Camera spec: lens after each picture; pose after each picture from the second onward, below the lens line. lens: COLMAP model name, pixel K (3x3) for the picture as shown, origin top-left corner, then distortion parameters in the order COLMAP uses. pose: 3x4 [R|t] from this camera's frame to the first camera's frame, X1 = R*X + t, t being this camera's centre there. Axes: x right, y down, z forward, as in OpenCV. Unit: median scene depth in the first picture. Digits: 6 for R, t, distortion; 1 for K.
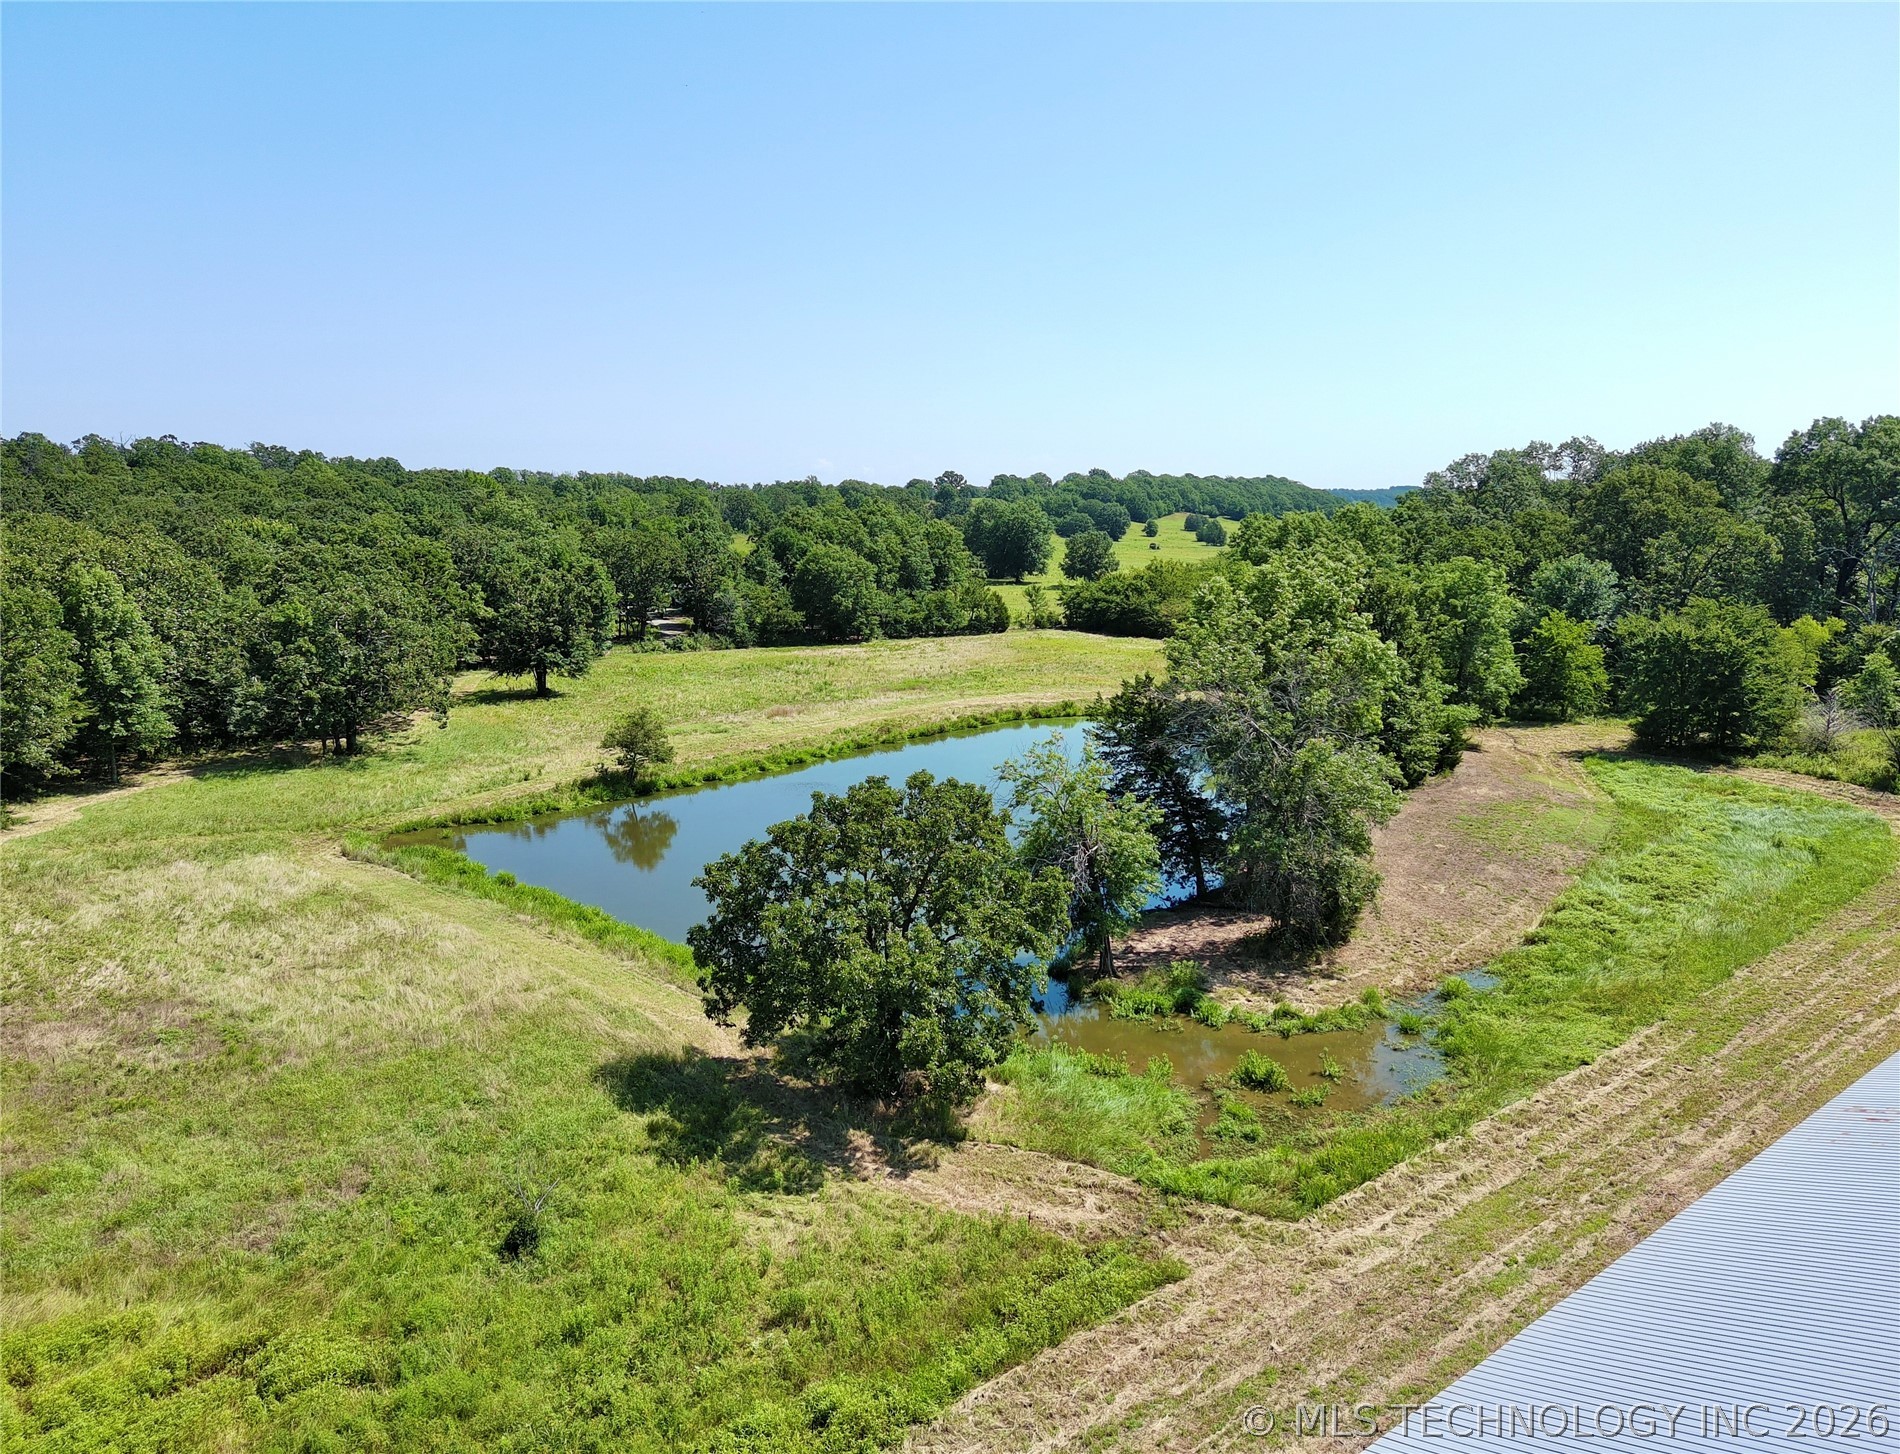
lens RADIAL K [[1391.4, 0, 953.7], [0, 1391.4, 732.7], [0, 0, 1]] dist [0.007345, -0.000656]
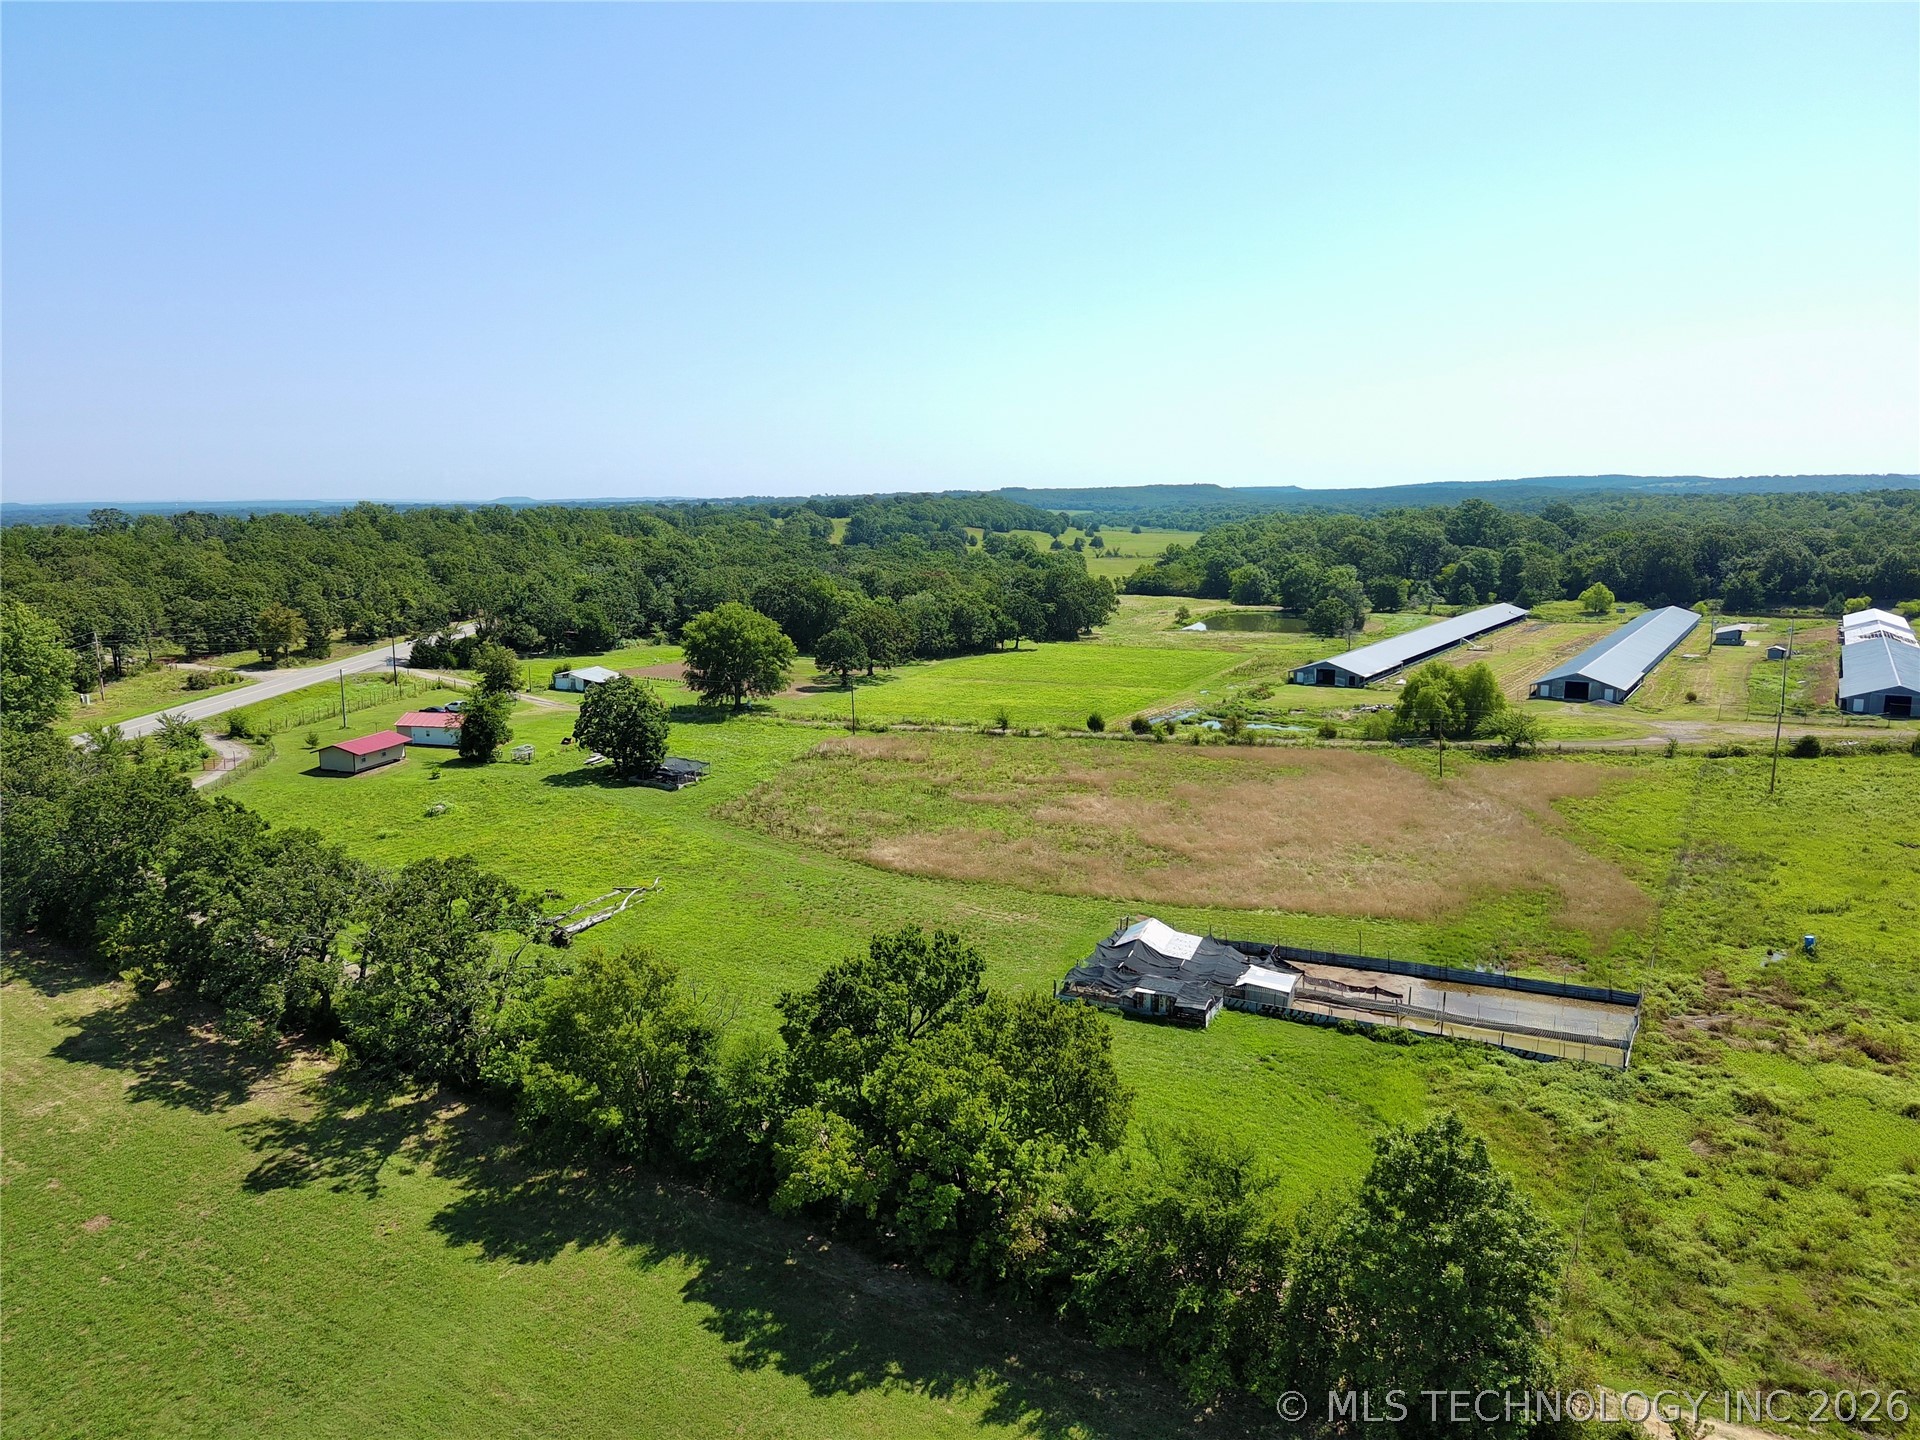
lens RADIAL K [[1301.2, 0, 955.0], [0, 1301.2, 722.7], [0, 0, 1]] dist [0.011544, -0.005084]
pose [[0.959726, -0.058067, 0.274870, -1.265975], [0.056354, 0.998311, 0.014132, 0.154820], [-0.275226, 0.001927, 0.961378, -1.685602]]
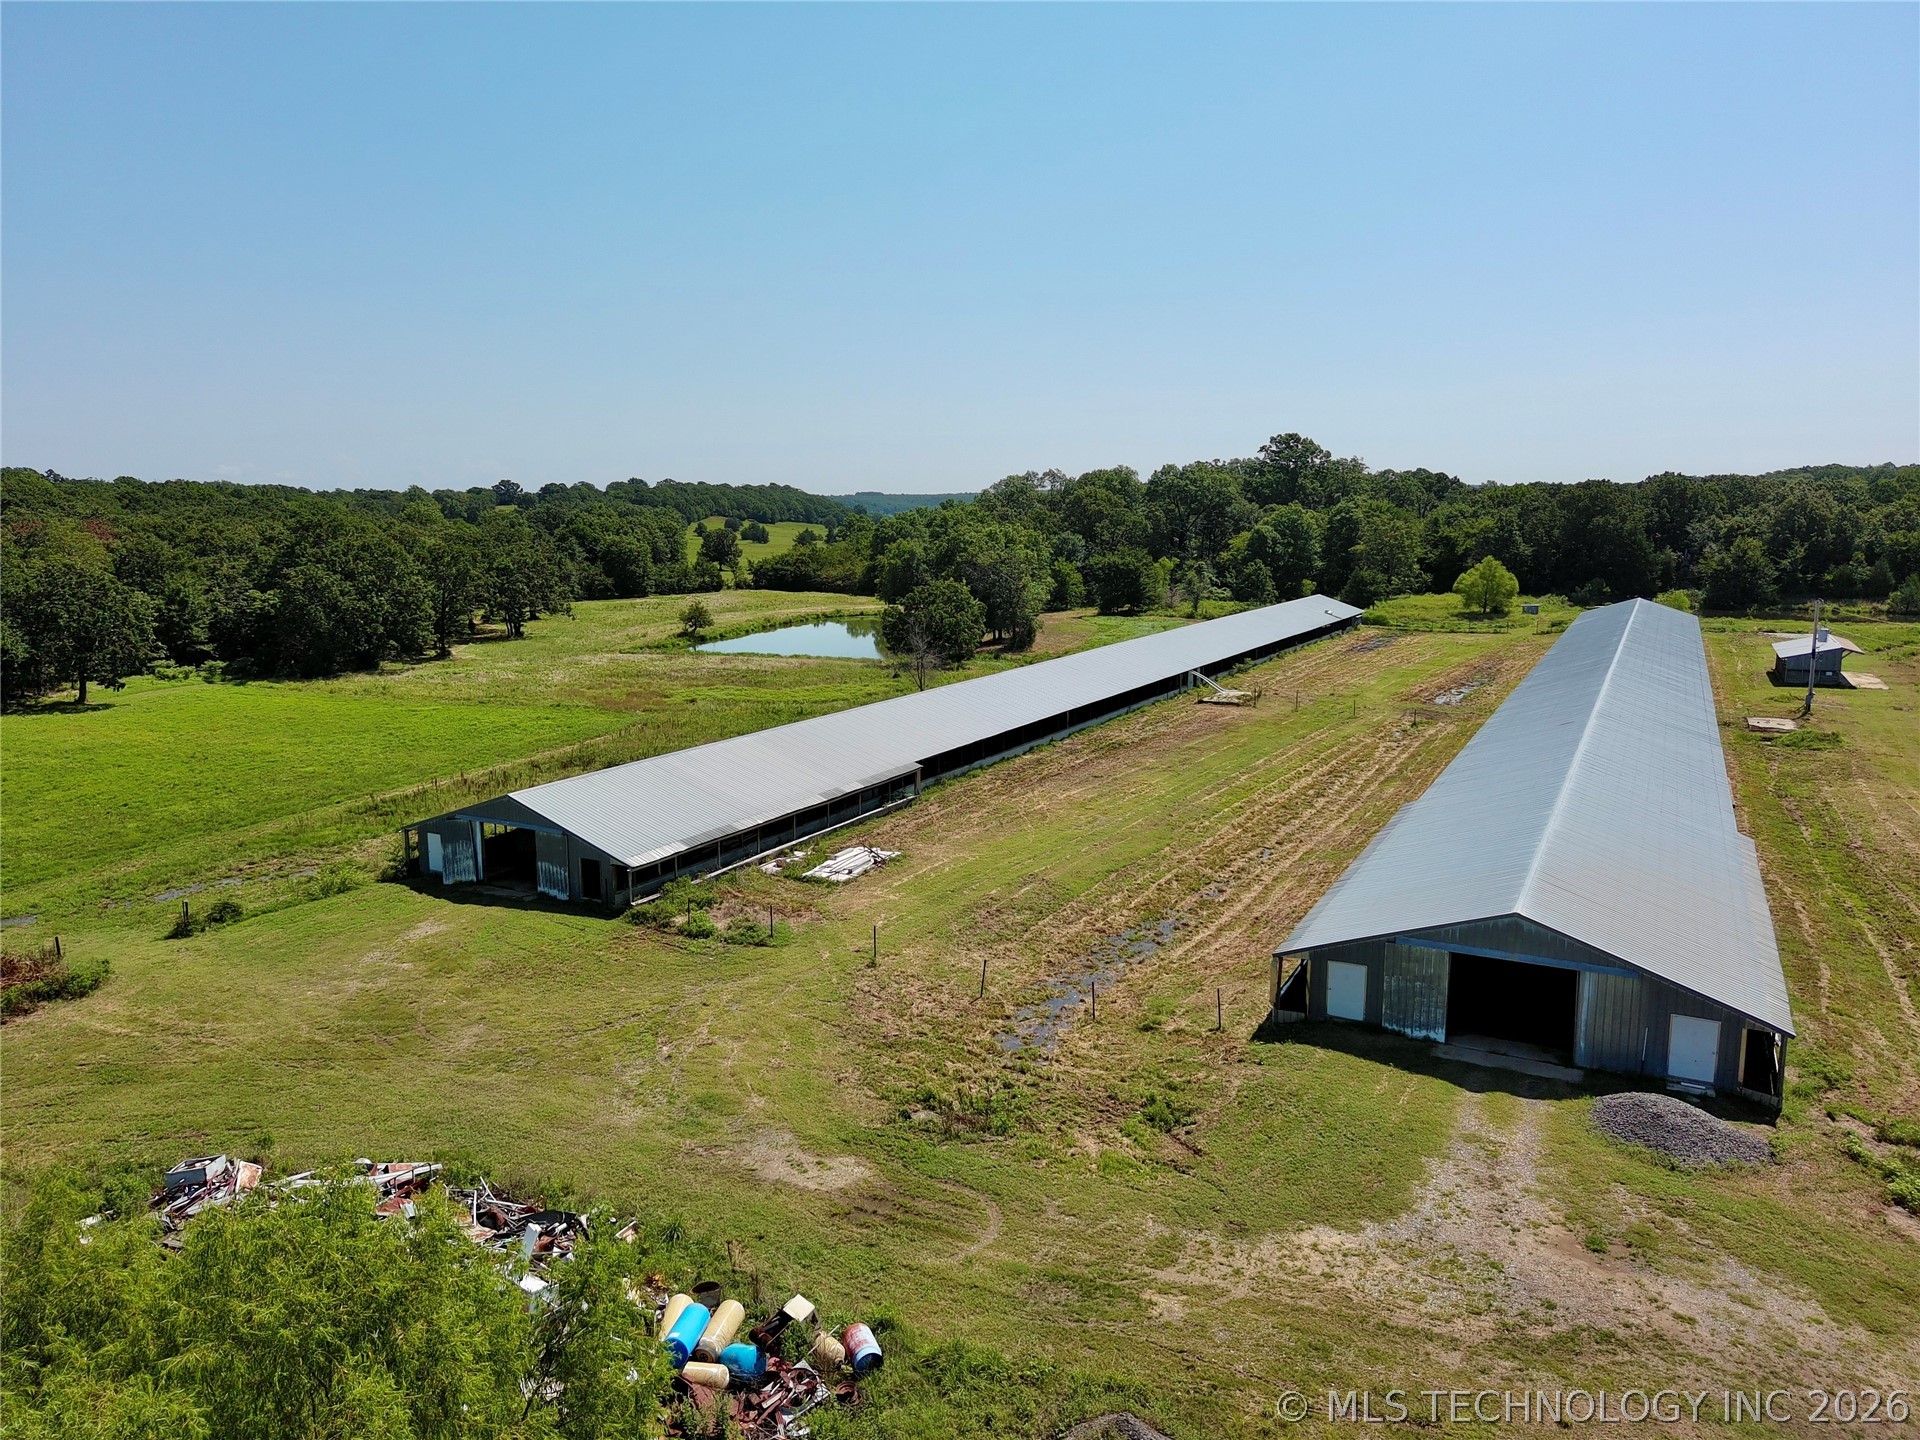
lens RADIAL K [[1301.2, 0, 964.0], [0, 1301.2, 713.7], [0, 0, 1]] dist [0.011544, -0.005084]
pose [[0.928663, -0.063467, 0.365454, -0.372114], [0.065677, 0.997820, 0.006394, 0.107371], [-0.365063, 0.018064, 0.930808, -0.658124]]
